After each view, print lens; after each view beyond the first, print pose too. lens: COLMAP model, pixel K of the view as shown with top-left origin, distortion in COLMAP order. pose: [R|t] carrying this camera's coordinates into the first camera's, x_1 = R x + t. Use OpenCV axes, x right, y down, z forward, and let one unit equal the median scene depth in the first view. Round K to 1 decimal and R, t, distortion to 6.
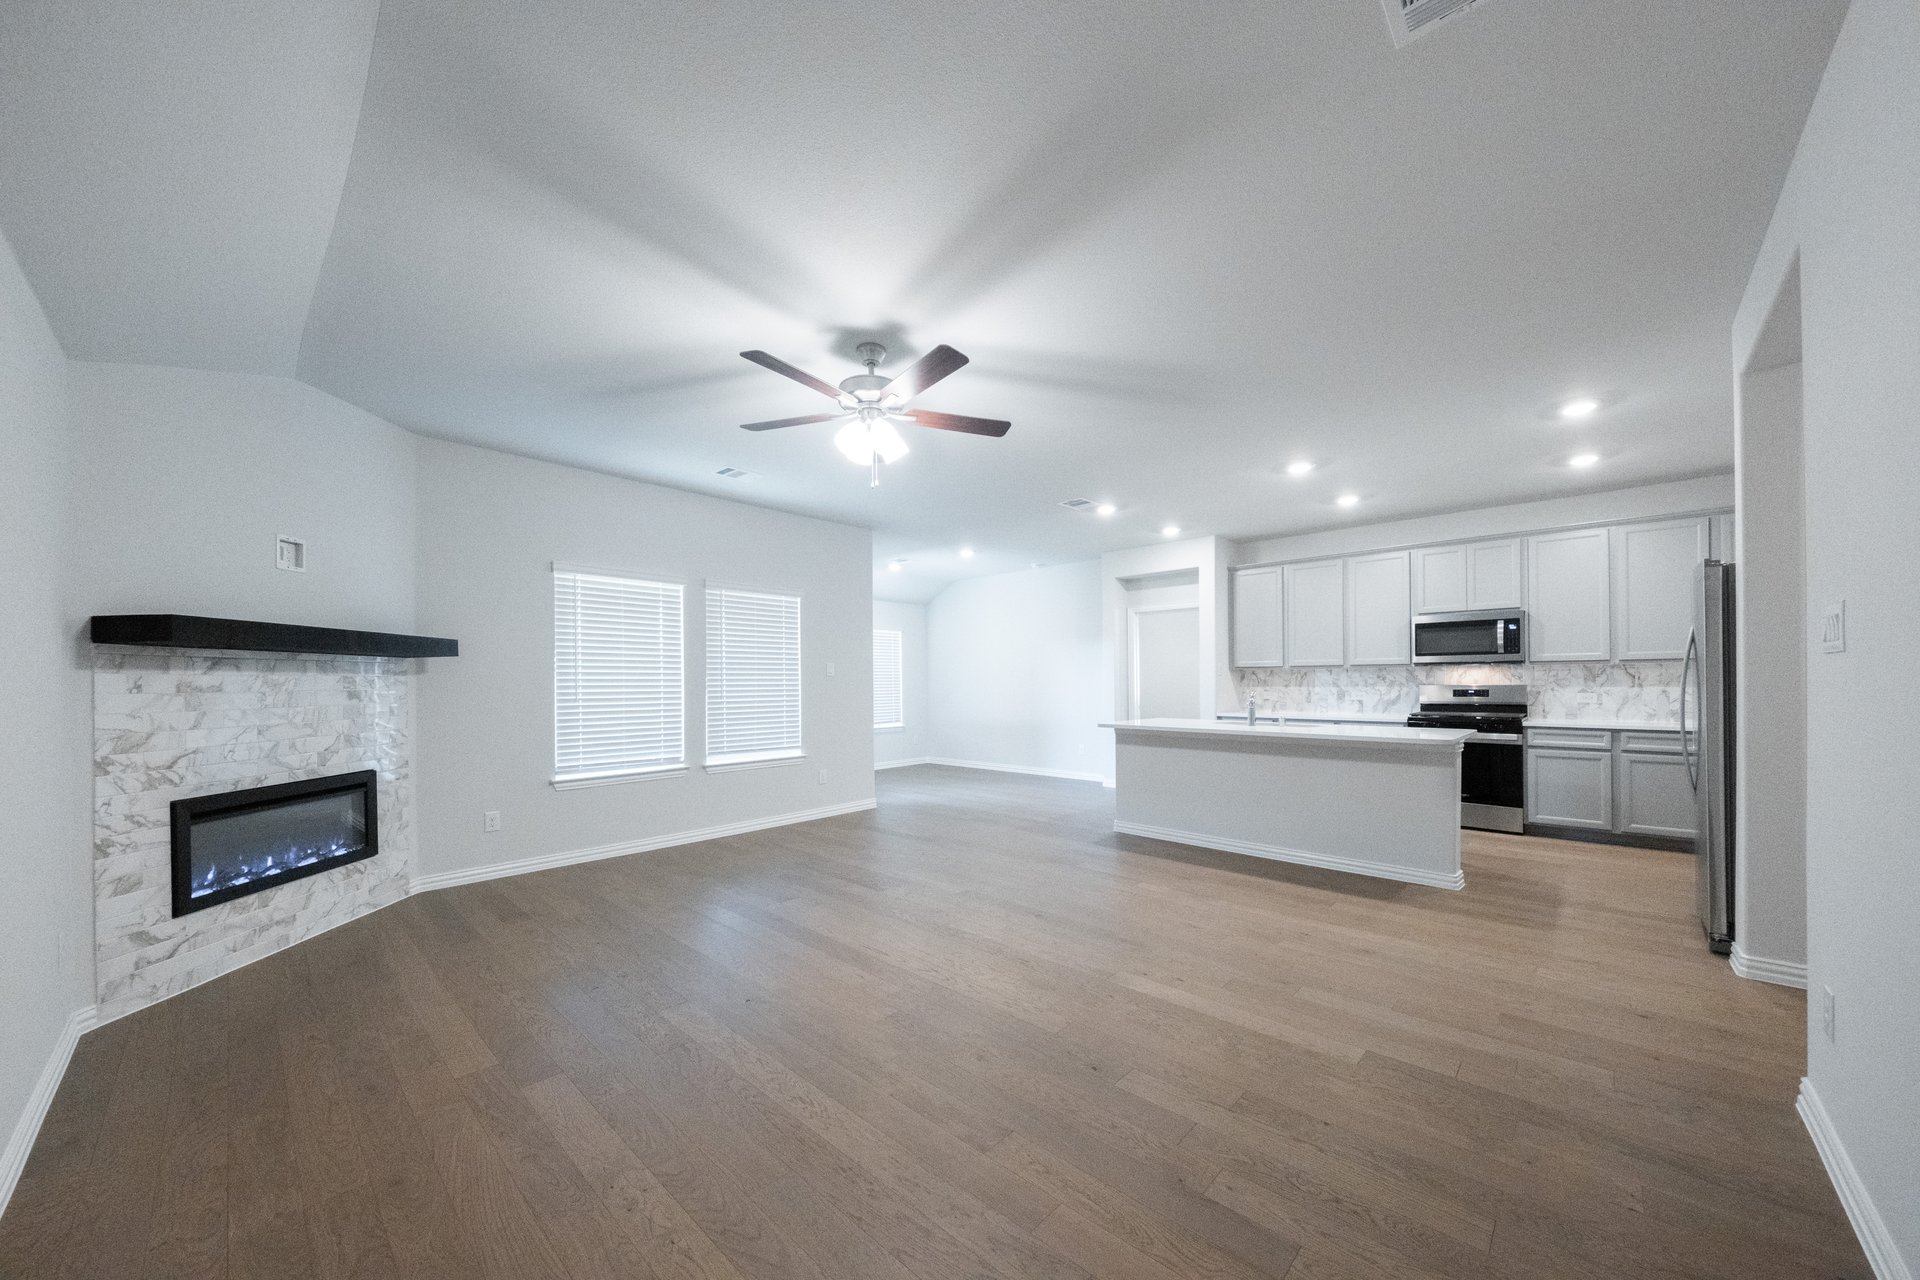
lens RADIAL K [[656.1, 0, 940.8], [0, 656.1, 684.1], [0, 0, 1]] dist [0.000150, -0.000868]
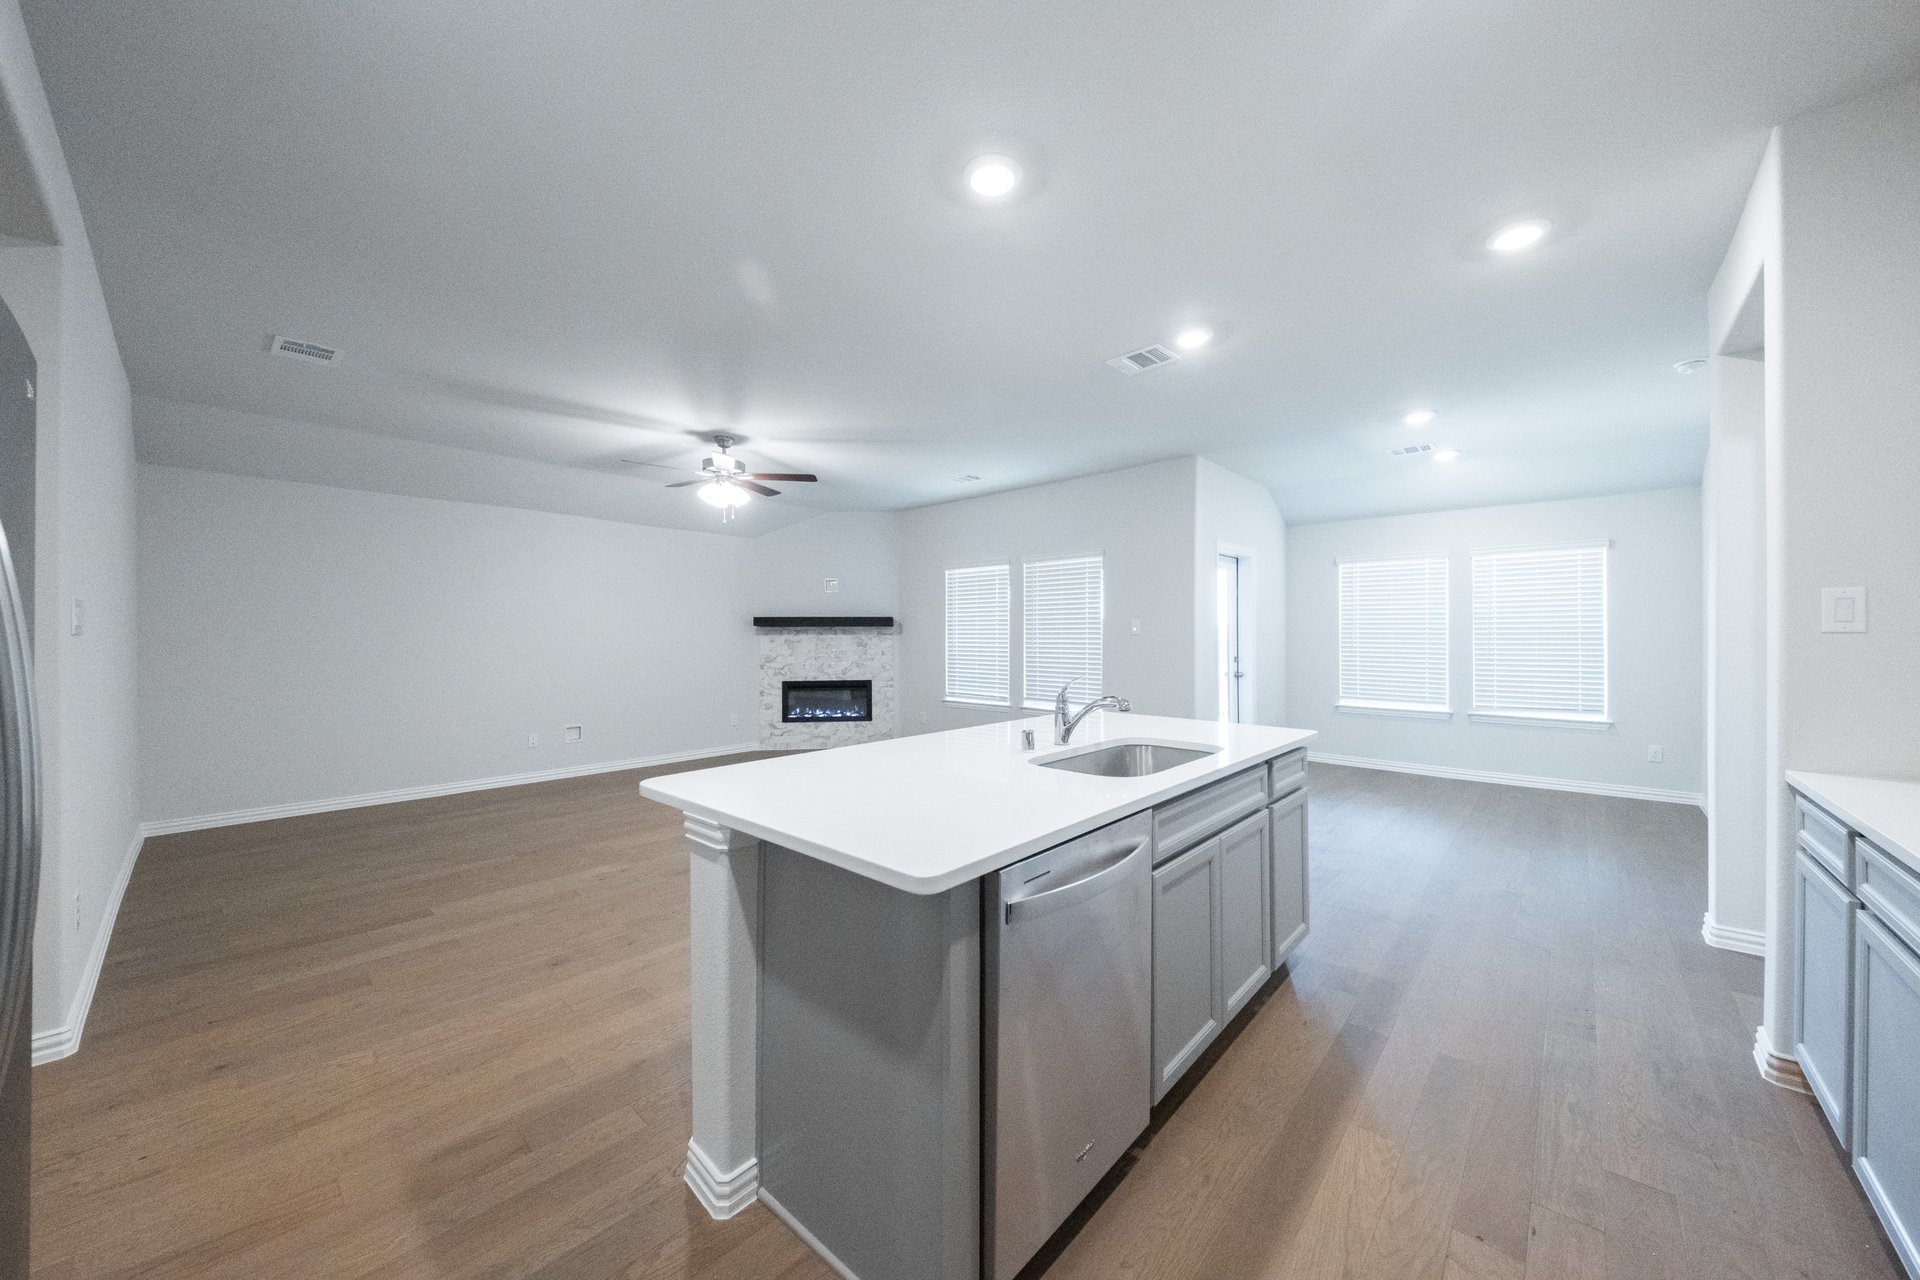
lens RADIAL K [[656.1, 0, 997.2], [0, 656.1, 641.2], [0, 0, 1]] dist [0.000150, -0.000868]
pose [[0.078735, 0.012387, -0.996819, 1.177078], [-0.000034, 0.999923, 0.012423, -0.020639], [0.996896, -0.000944, 0.078730, 1.157147]]
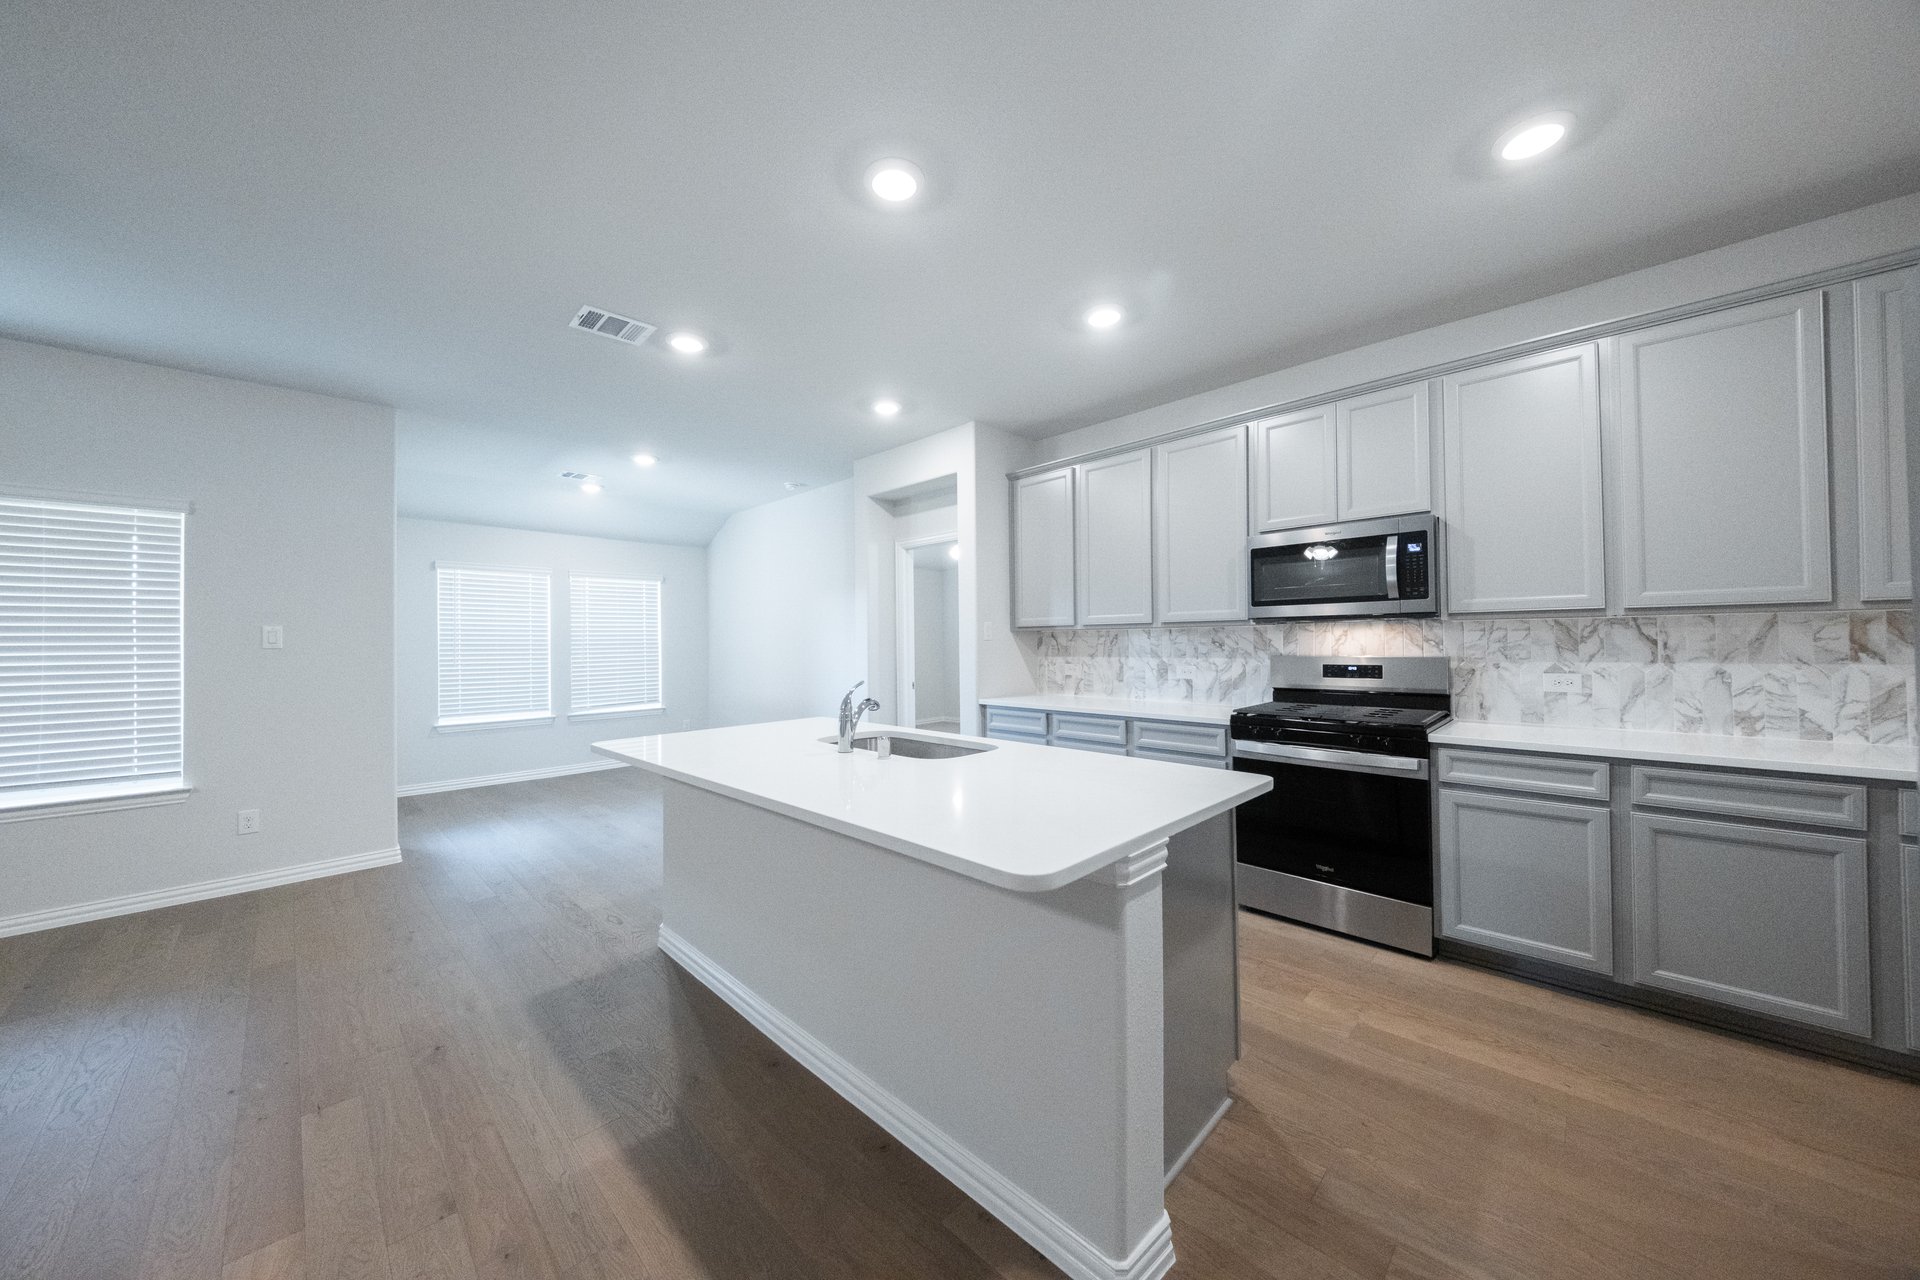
lens RADIAL K [[656.1, 0, 912.1], [0, 656.1, 637.9], [0, 0, 1]] dist [0.000150, -0.000868]
pose [[0.999643, -0.009870, -0.024817, 0.480103], [0.009712, 0.999932, -0.006462, -0.015749], [0.024879, 0.006218, 0.999671, 0.463597]]
